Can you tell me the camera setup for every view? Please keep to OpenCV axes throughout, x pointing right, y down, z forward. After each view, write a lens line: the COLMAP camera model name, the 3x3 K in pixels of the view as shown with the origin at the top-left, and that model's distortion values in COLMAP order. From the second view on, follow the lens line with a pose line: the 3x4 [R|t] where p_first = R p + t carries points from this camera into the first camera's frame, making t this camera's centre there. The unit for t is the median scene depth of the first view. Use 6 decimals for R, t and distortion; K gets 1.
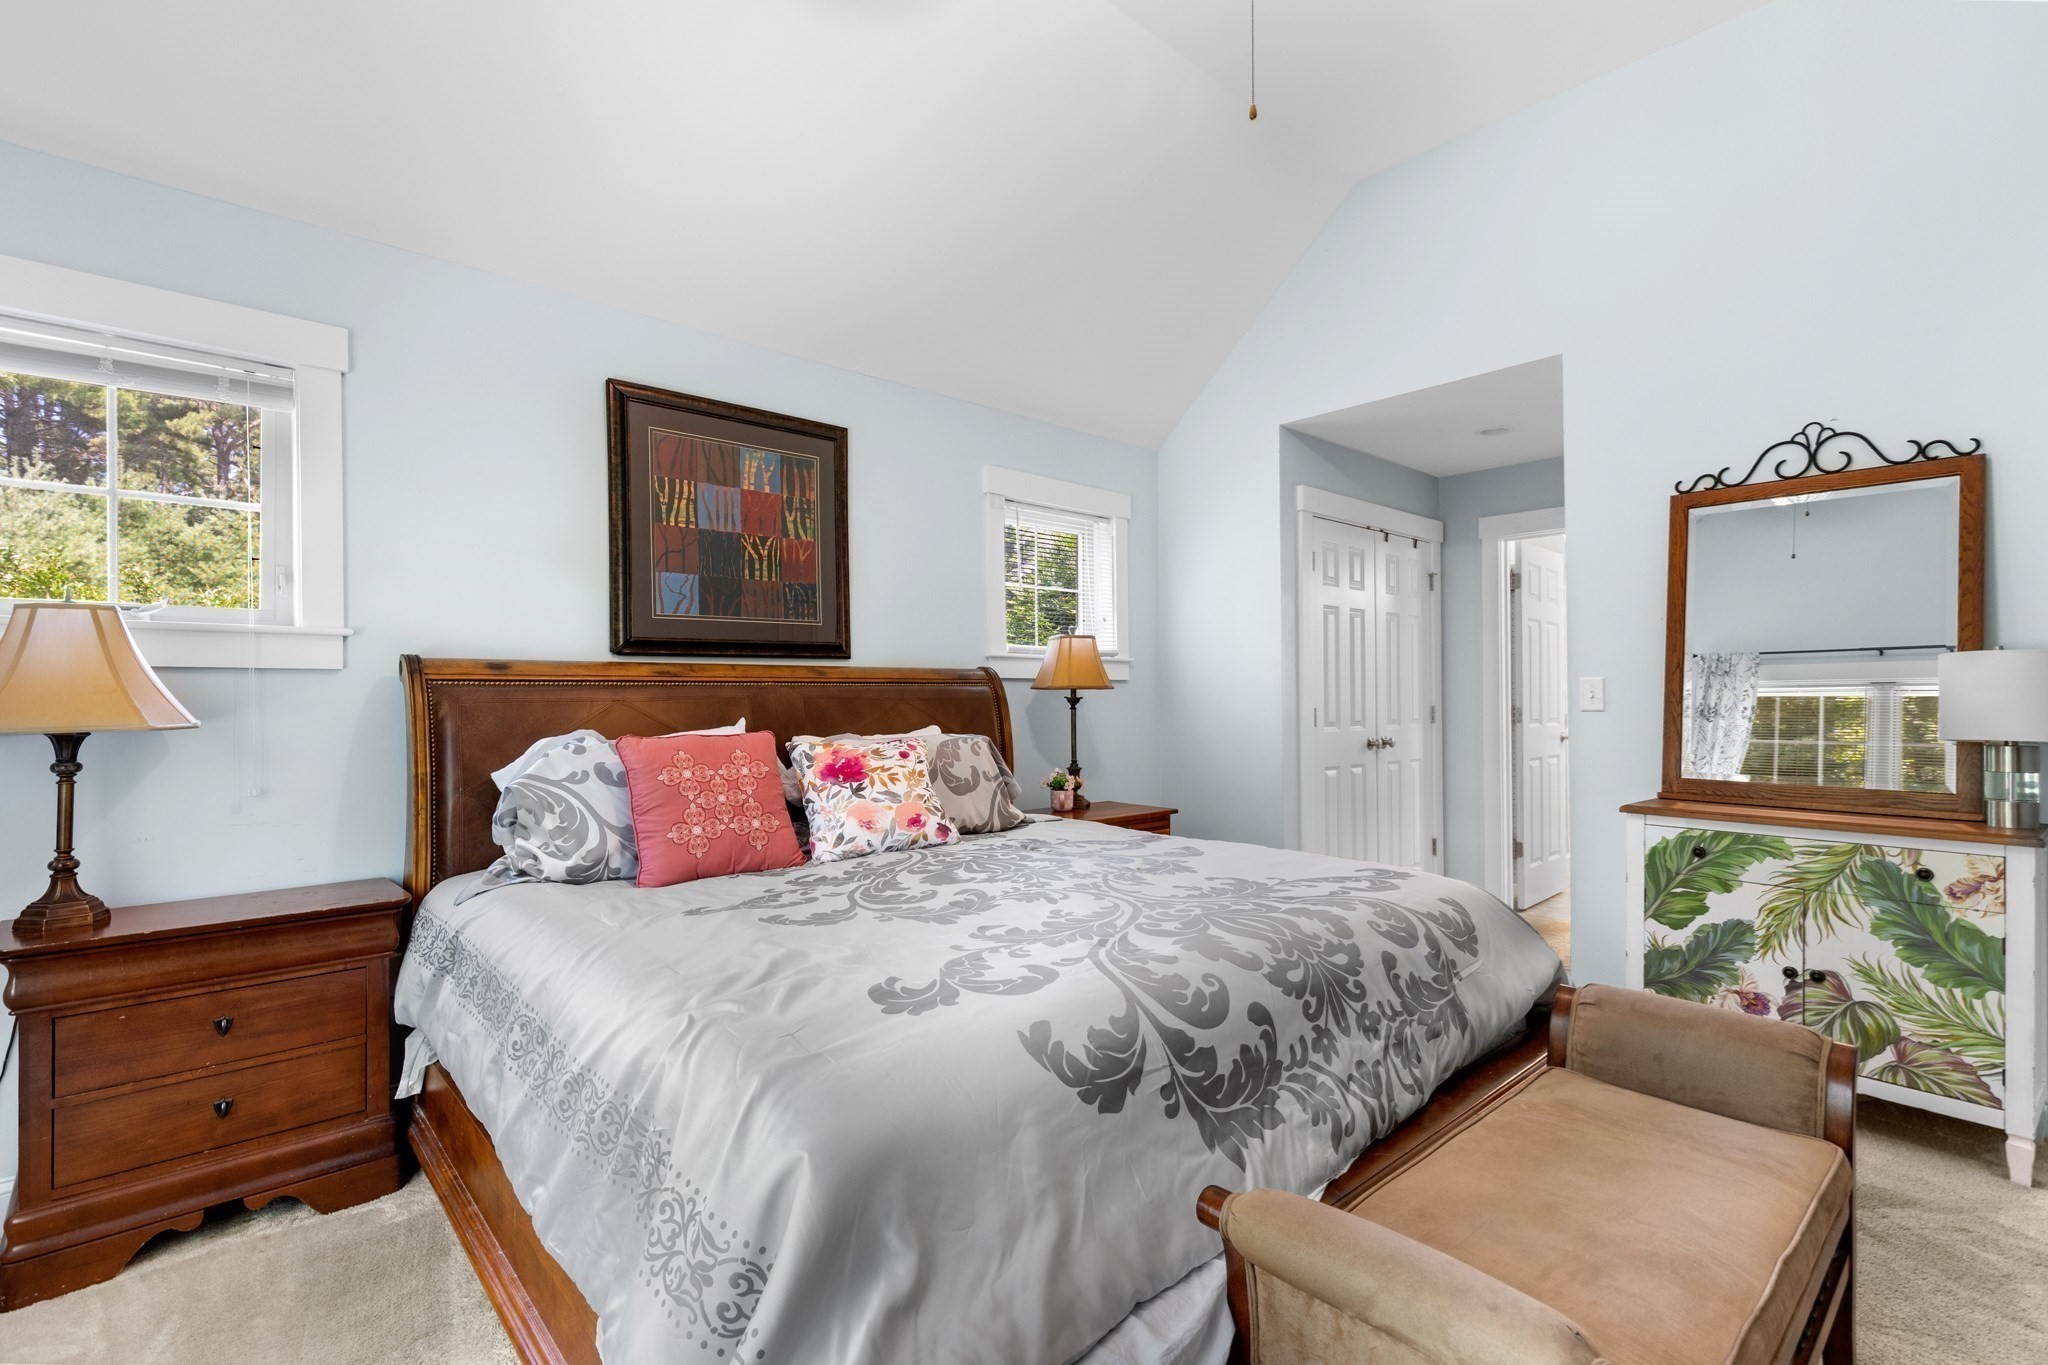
lens RADIAL K [[934.4, 0, 1030.2], [0, 934.4, 693.9], [0, 0, 1]] dist [0.016479, -0.011495]
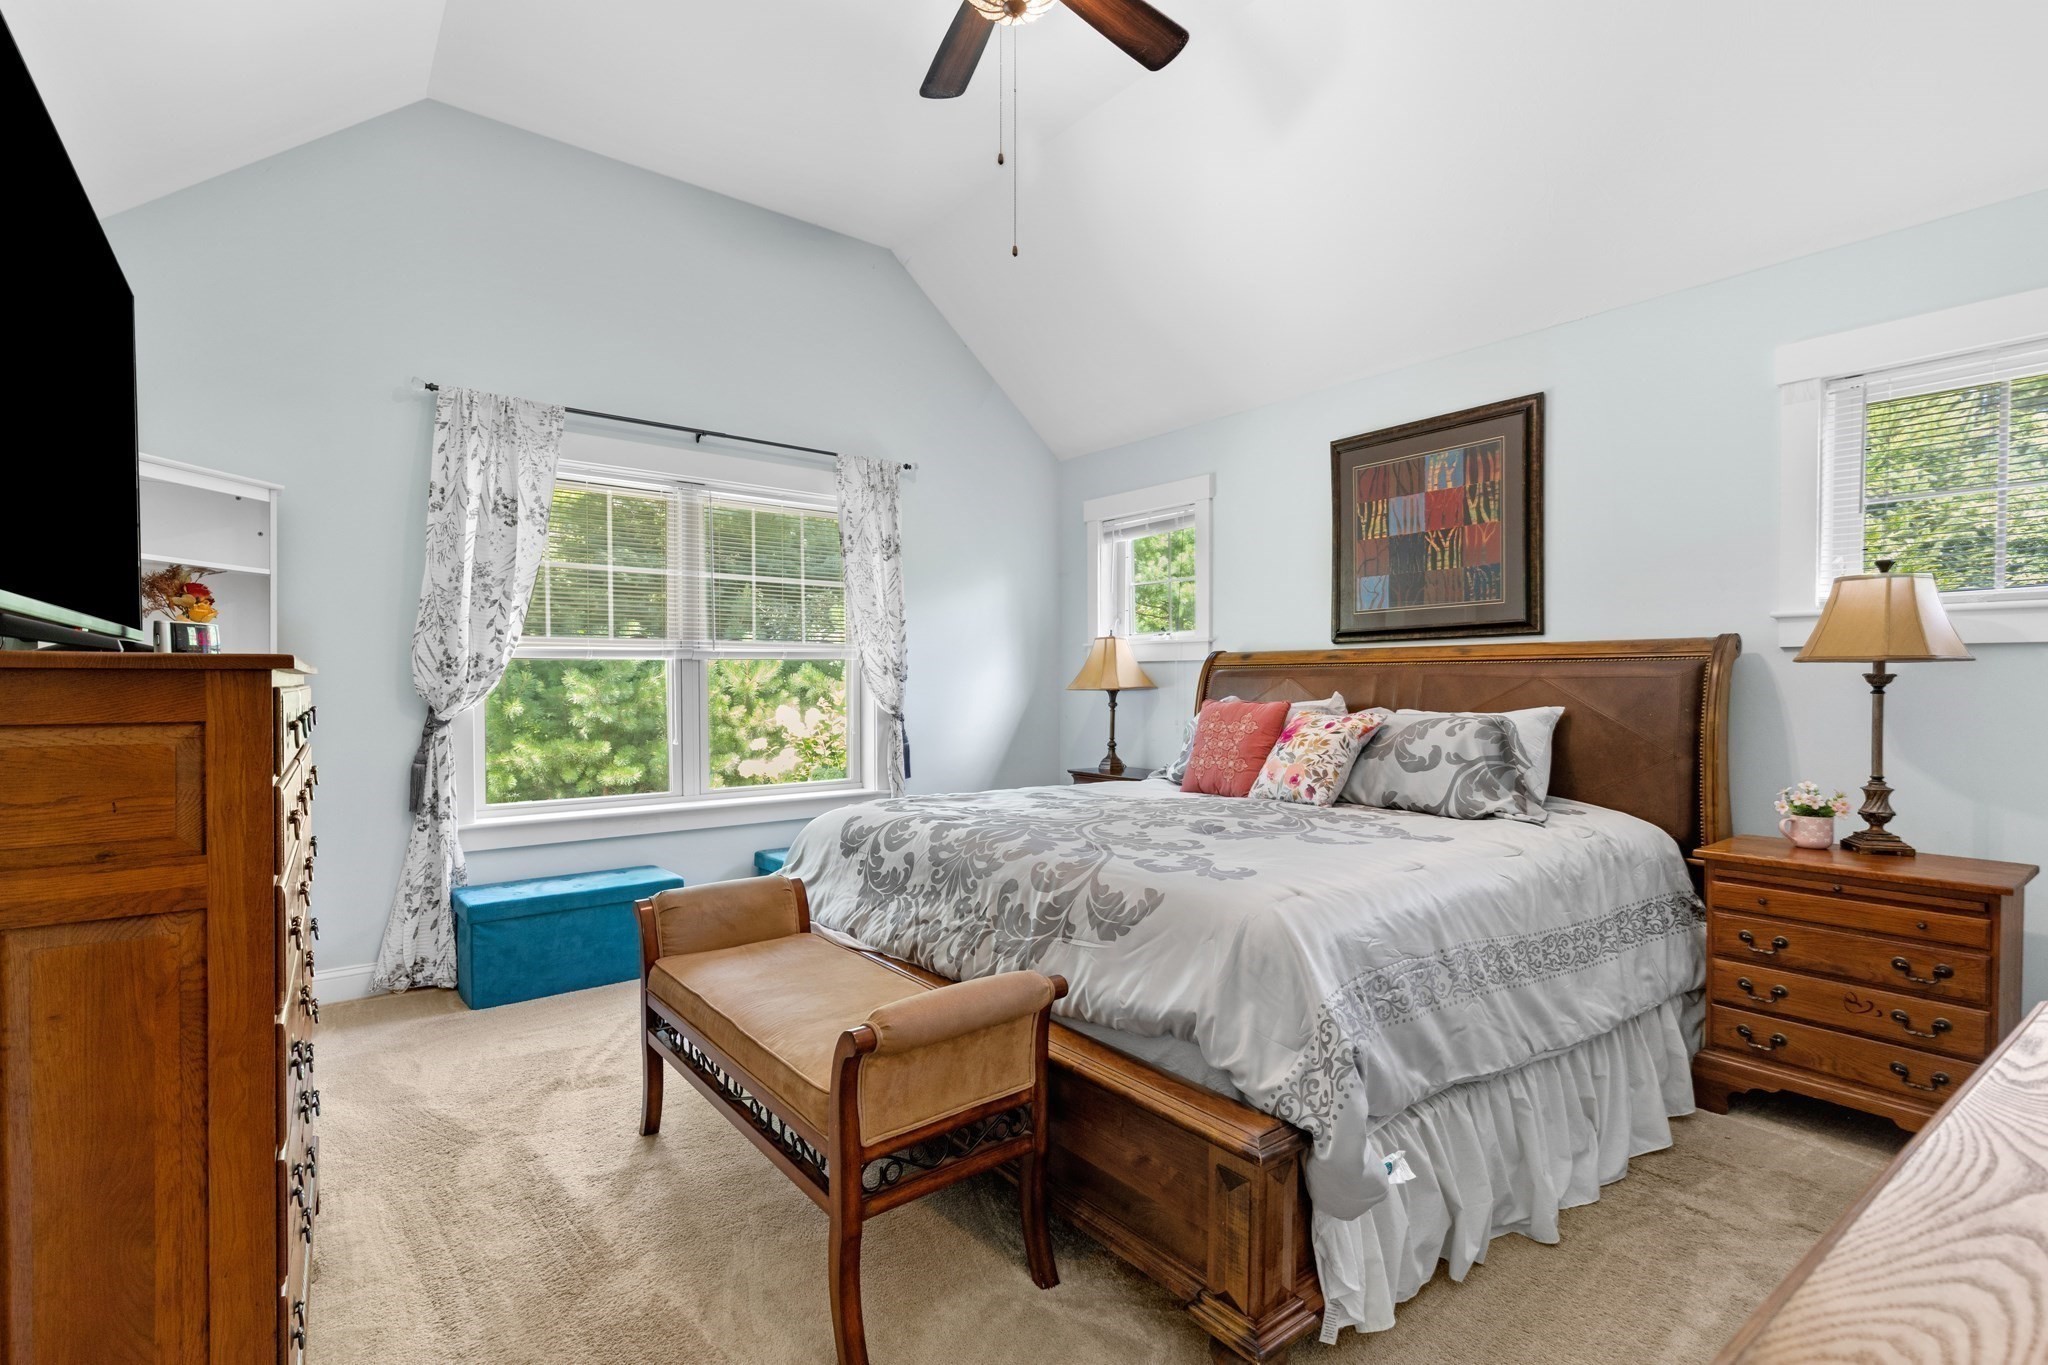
lens RADIAL K [[934.4, 0, 1030.2], [0, 934.4, 693.9], [0, 0, 1]] dist [0.016479, -0.011495]
pose [[-0.053938, 0.021344, -0.998316, 0.890817], [0.006743, 0.999757, 0.021011, -0.000614], [0.998522, -0.005598, -0.054069, 0.597450]]
